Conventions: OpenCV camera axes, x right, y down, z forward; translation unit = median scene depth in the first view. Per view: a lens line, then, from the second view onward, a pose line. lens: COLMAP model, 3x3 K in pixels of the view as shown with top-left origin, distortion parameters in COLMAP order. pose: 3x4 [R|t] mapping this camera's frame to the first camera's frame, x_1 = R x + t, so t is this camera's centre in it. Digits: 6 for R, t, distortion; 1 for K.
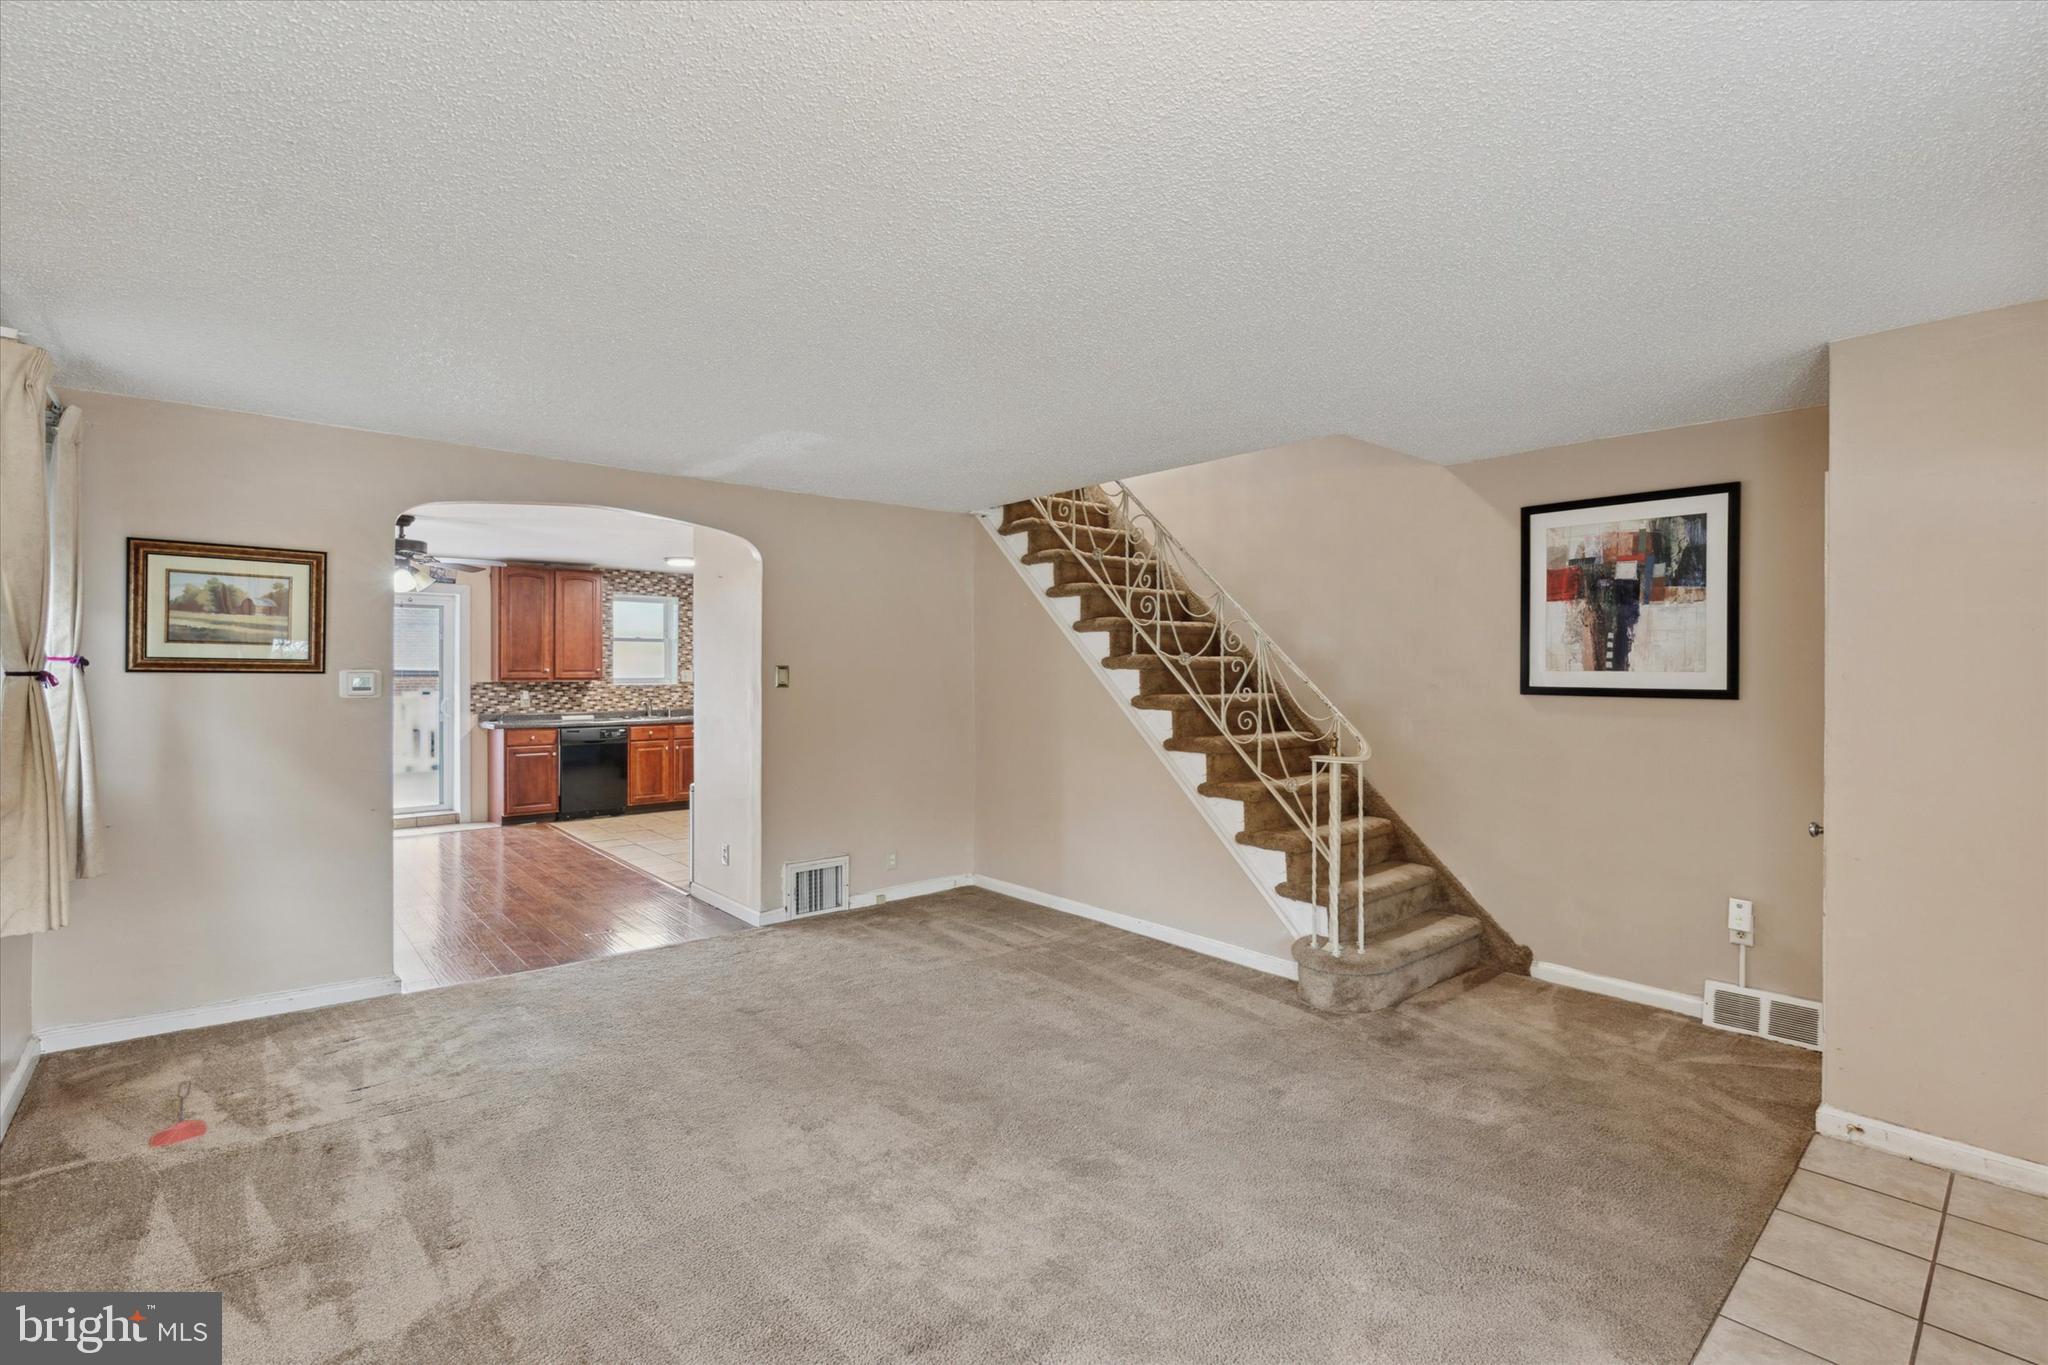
lens RADIAL K [[944.0, 0, 1010.6], [0, 944.0, 671.4], [0, 0, 1]] dist [-0.001893, 0.001789]
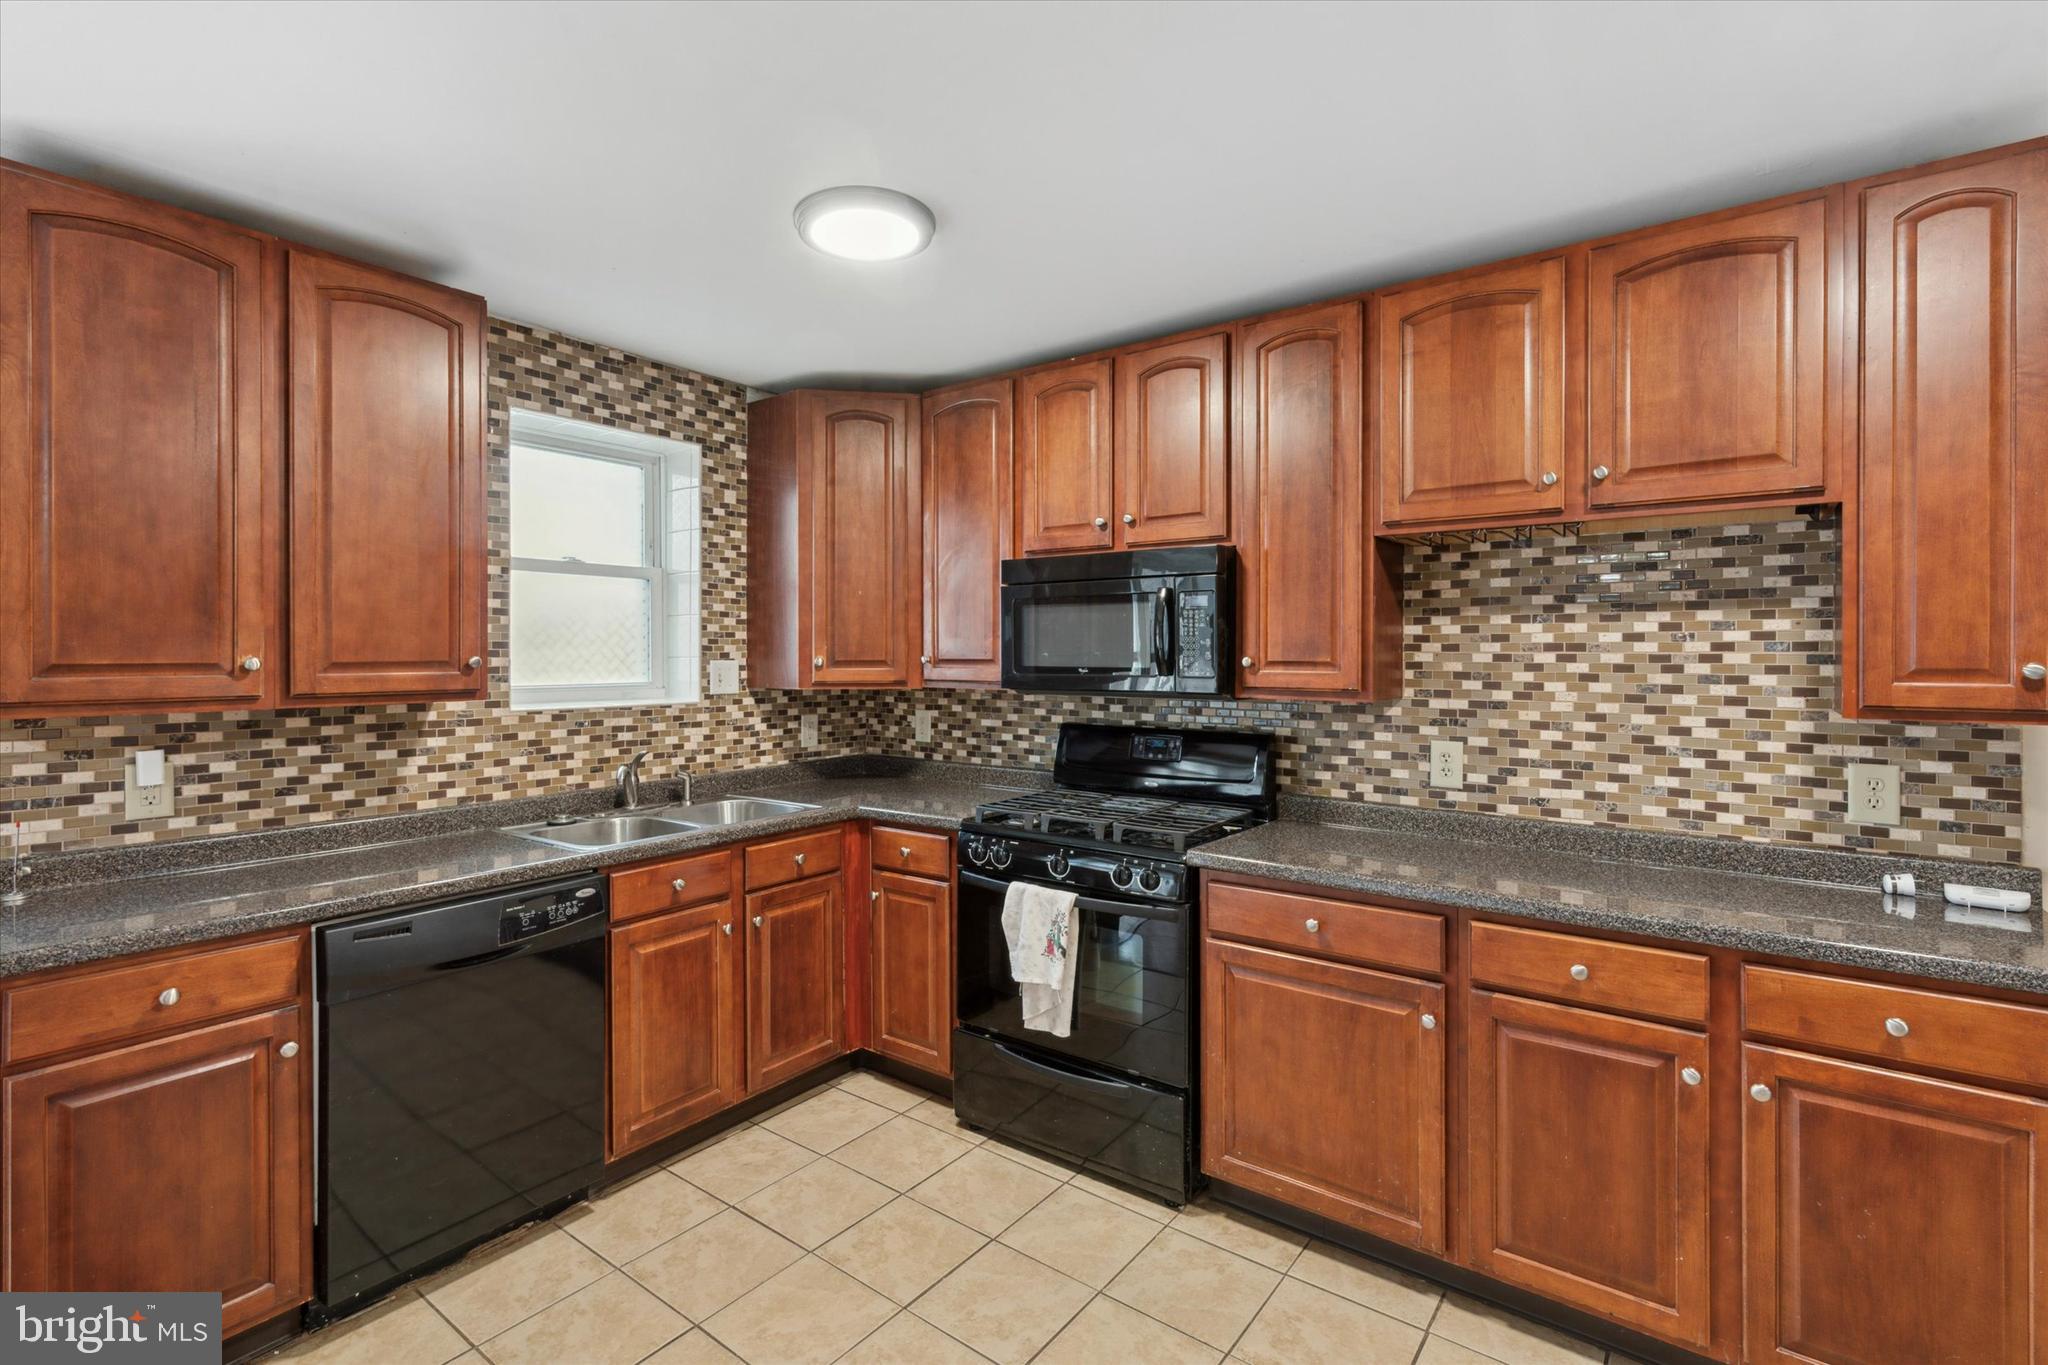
lens RADIAL K [[944.0, 0, 1016.6], [0, 944.0, 656.3], [0, 0, 1]] dist [-0.001893, 0.001789]
pose [[0.976595, -0.006526, 0.214986, -0.370100], [0.007058, 0.999974, -0.001705, -0.001573], [-0.214970, 0.003183, 0.976616, 0.759308]]
